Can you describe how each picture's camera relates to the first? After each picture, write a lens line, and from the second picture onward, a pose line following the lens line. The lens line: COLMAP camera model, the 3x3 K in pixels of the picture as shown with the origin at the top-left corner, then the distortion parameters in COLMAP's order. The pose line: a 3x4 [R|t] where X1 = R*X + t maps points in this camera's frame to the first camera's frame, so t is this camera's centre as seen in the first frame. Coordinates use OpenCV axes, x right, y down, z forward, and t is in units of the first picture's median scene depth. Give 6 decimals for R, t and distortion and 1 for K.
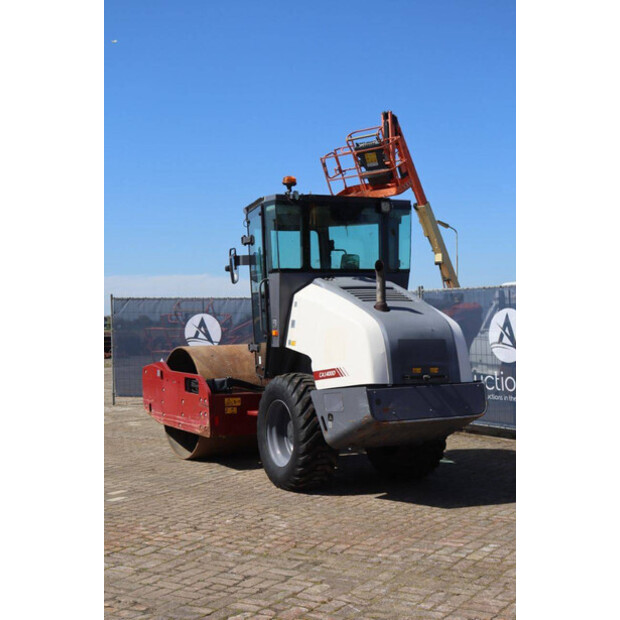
lens RADIAL K [[958.1, 0, 311.8], [0, 958.1, 310.6], [0, 0, 1]] dist [0.025175, 0.000000]
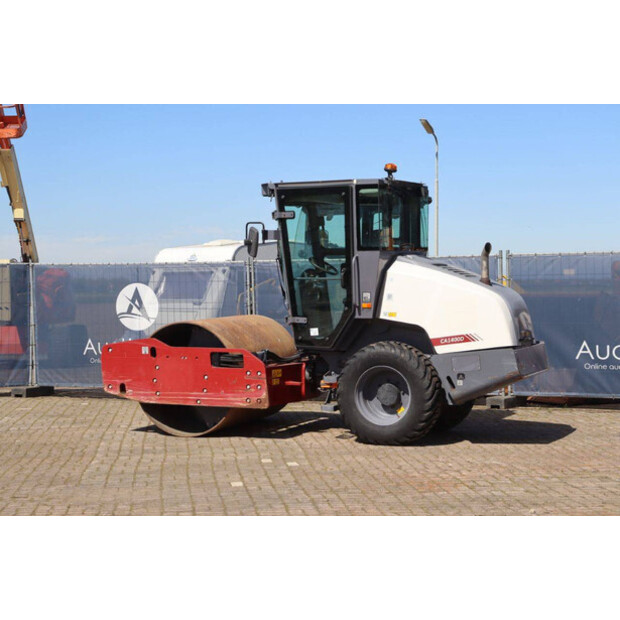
lens RADIAL K [[1257.8, 0, 308.1], [0, 1257.8, 312.6], [0, 0, 1]] dist [0.326877, 0.000000]
pose [[0.790532, -0.018798, 0.612132, -0.978462], [-0.001137, 0.999482, 0.032161, -0.014816], [-0.612419, -0.026120, 0.790101, -0.095929]]
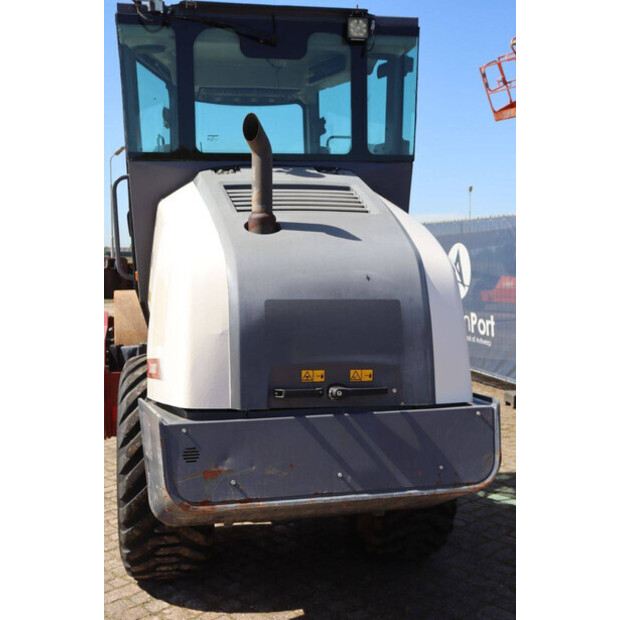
lens RADIAL K [[796.5, 0, 308.3], [0, 796.5, 314.7], [0, 0, 1]] dist [0.020459, 0.000000]
pose [[0.958418, 0.025446, -0.284231, 0.183450], [-0.000380, 0.996129, 0.087898, 0.005280], [0.285368, -0.084135, 0.954718, 0.602380]]
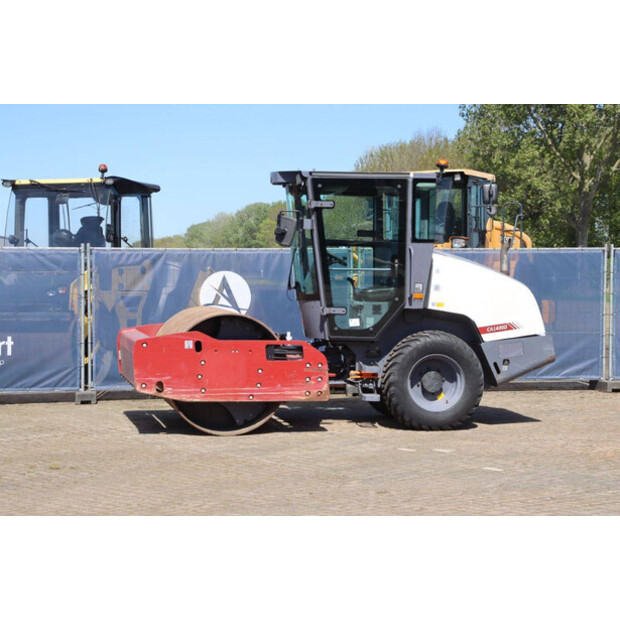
lens RADIAL K [[1358.8, 0, 312.4], [0, 1358.8, 307.8], [0, 0, 1]] dist [0.393681, 0.000000]
pose [[0.286914, -0.019450, 0.957759, -1.619325], [-0.015606, 0.999566, 0.024974, -0.000982], [-0.957829, -0.022112, 0.286486, 0.665285]]
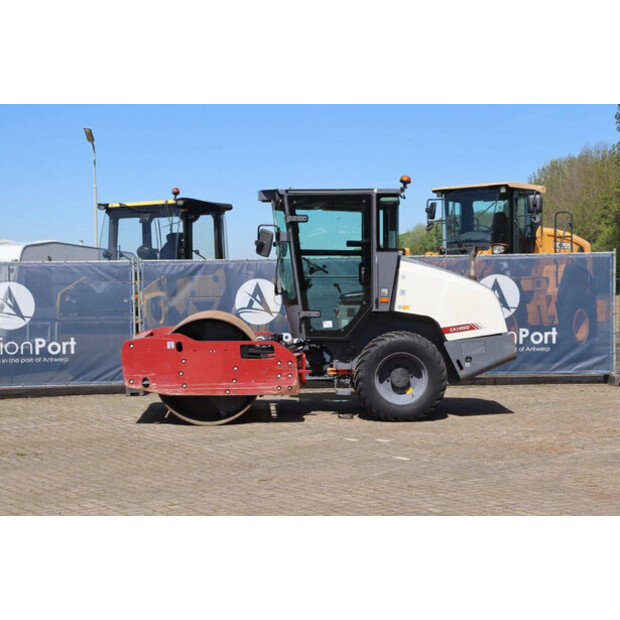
lens RADIAL K [[1184.6, 0, 309.4], [0, 1184.6, 308.7], [0, 0, 1]] dist [0.263658, 0.000000]
pose [[0.441530, -0.024103, 0.896923, -1.472168], [-0.001153, 0.999623, 0.027430, -0.007387], [-0.897246, -0.013145, 0.441336, 0.411156]]
